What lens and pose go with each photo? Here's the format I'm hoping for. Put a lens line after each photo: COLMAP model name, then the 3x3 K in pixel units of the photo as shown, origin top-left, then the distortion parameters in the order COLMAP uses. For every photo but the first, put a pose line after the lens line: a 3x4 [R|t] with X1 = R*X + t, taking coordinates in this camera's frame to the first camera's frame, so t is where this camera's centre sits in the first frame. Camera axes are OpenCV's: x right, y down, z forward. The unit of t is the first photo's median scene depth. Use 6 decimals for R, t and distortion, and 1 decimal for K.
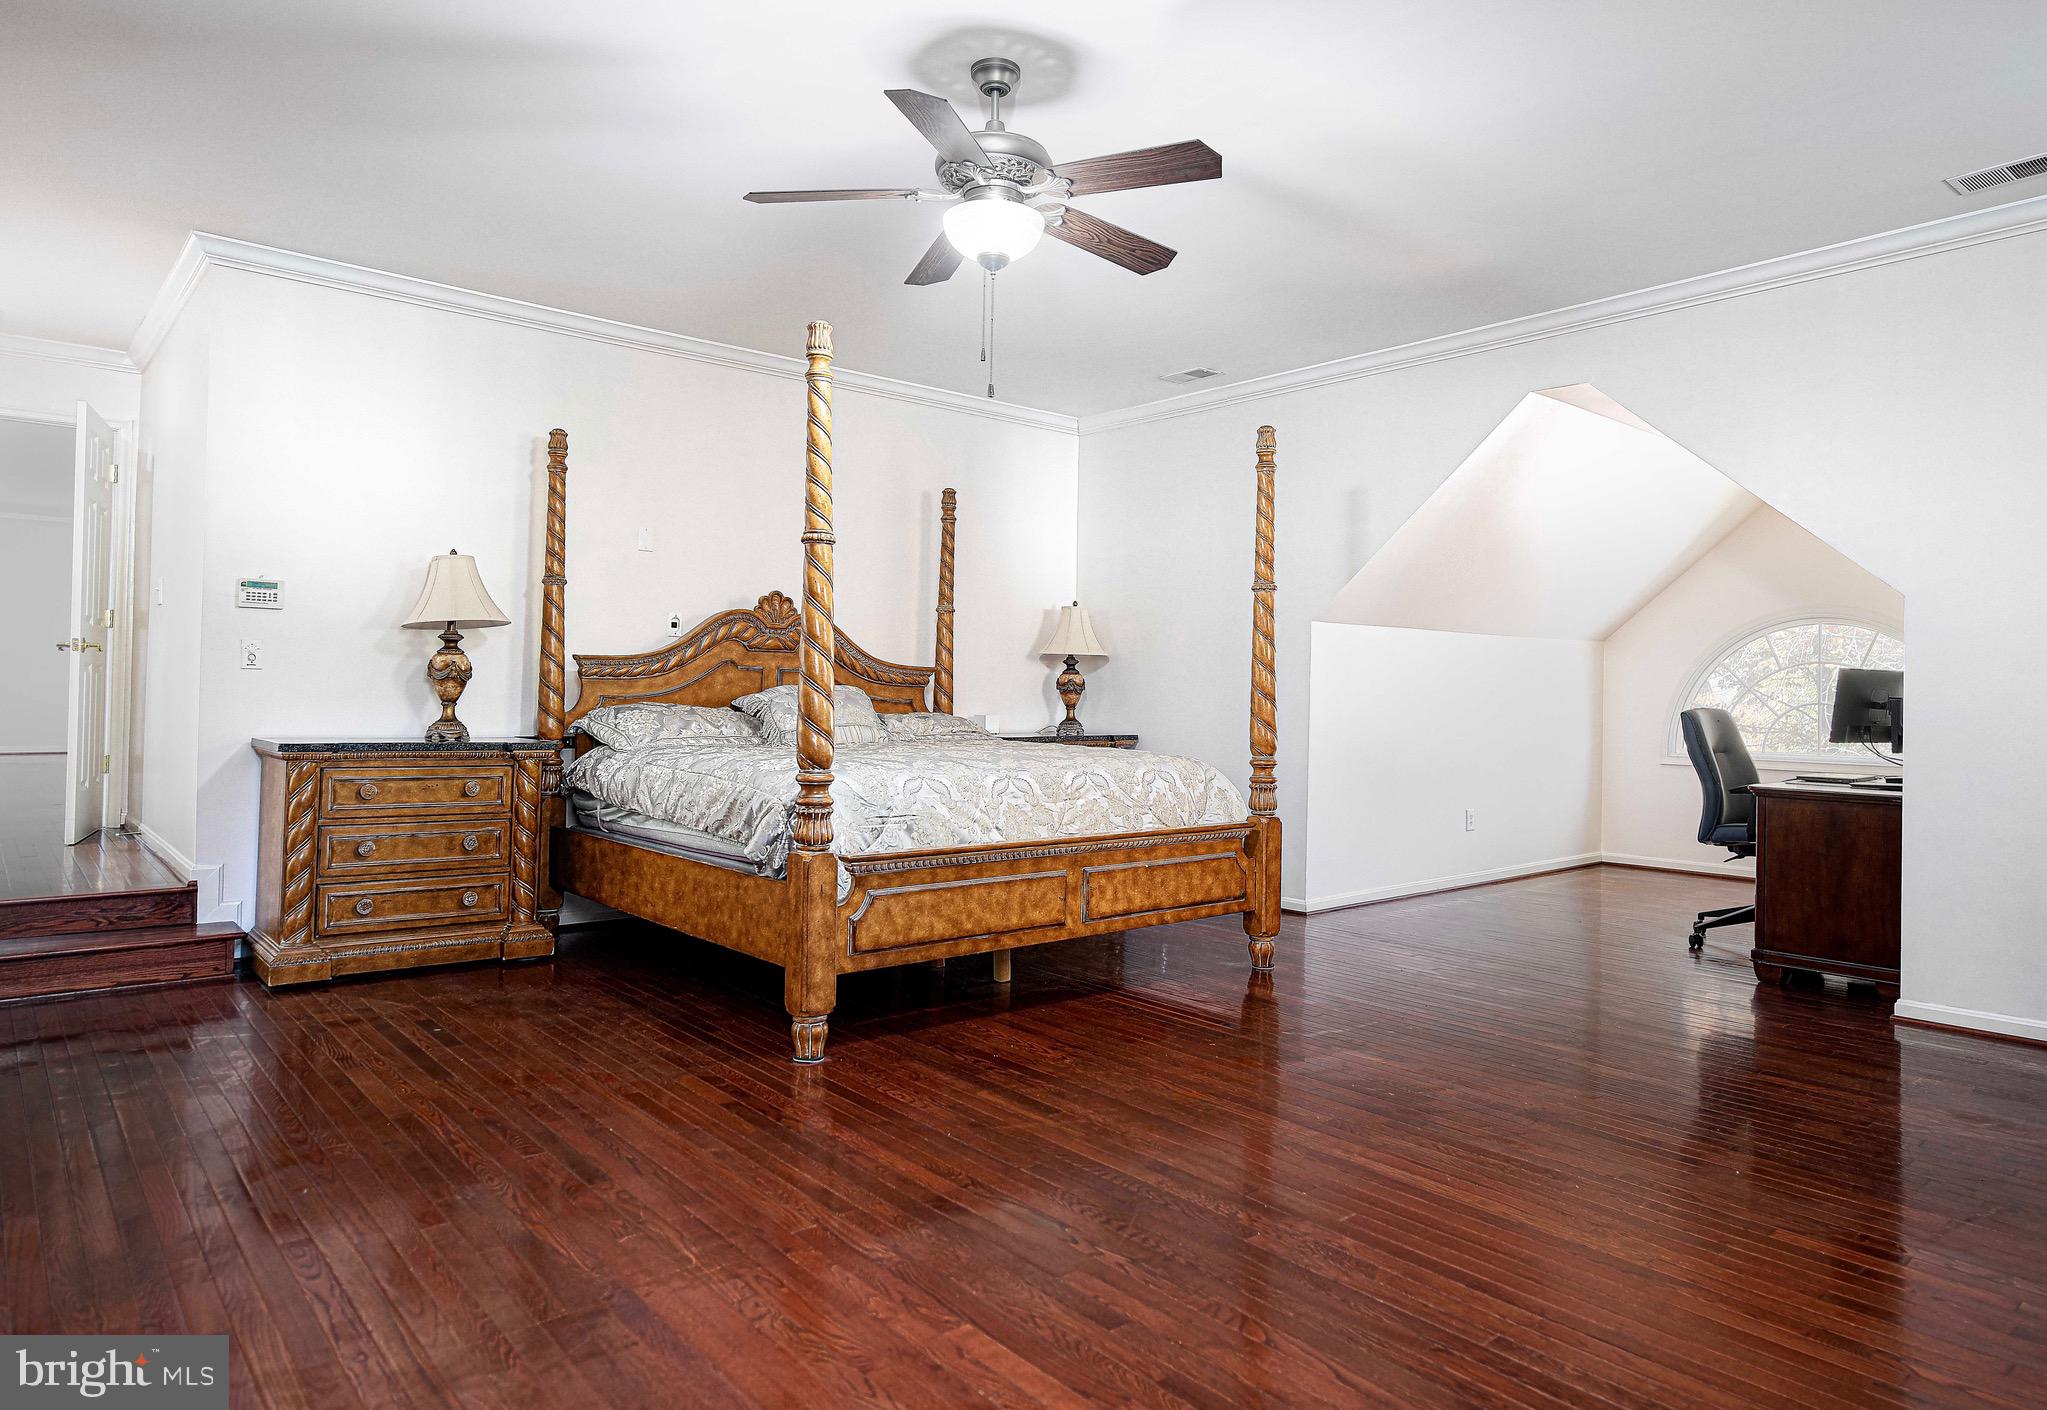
lens RADIAL K [[1292.8, 0, 1027.2], [0, 1292.8, 702.4], [0, 0, 1]] dist [-0.001171, 0.000667]
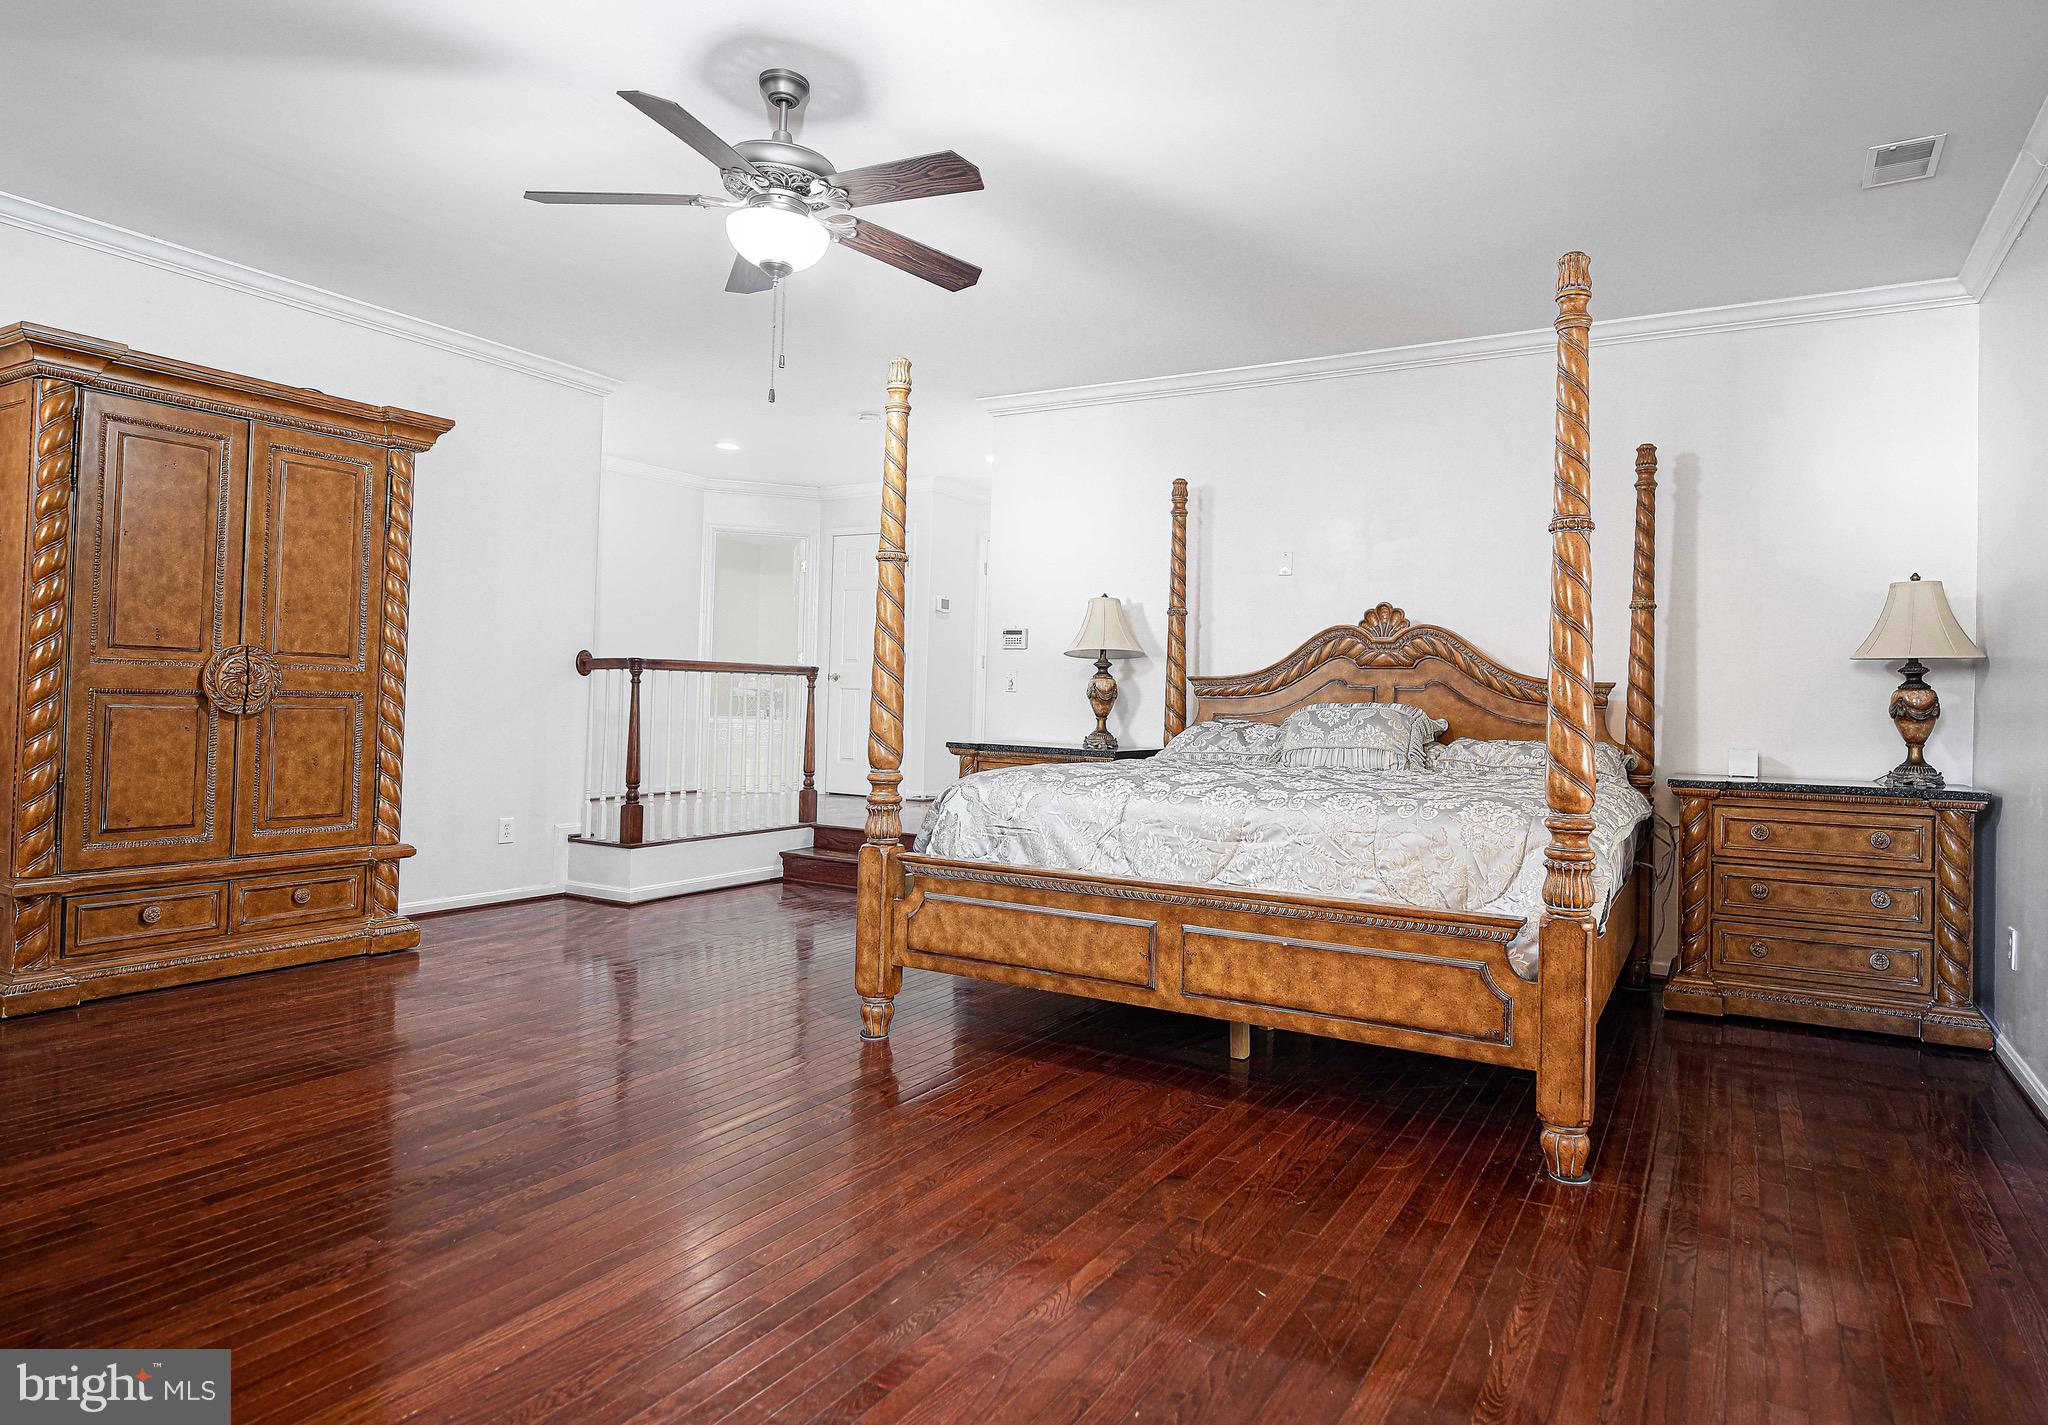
lens RADIAL K [[1147.9, 0, 1029.7], [0, 1147.9, 697.1], [0, 0, 1]] dist [0.001826, -0.001393]
pose [[0.331772, -0.012647, -0.943275, 0.656651], [-0.025871, 0.999412, -0.022499, 0.008321], [0.943005, 0.031868, 0.331250, 0.663763]]
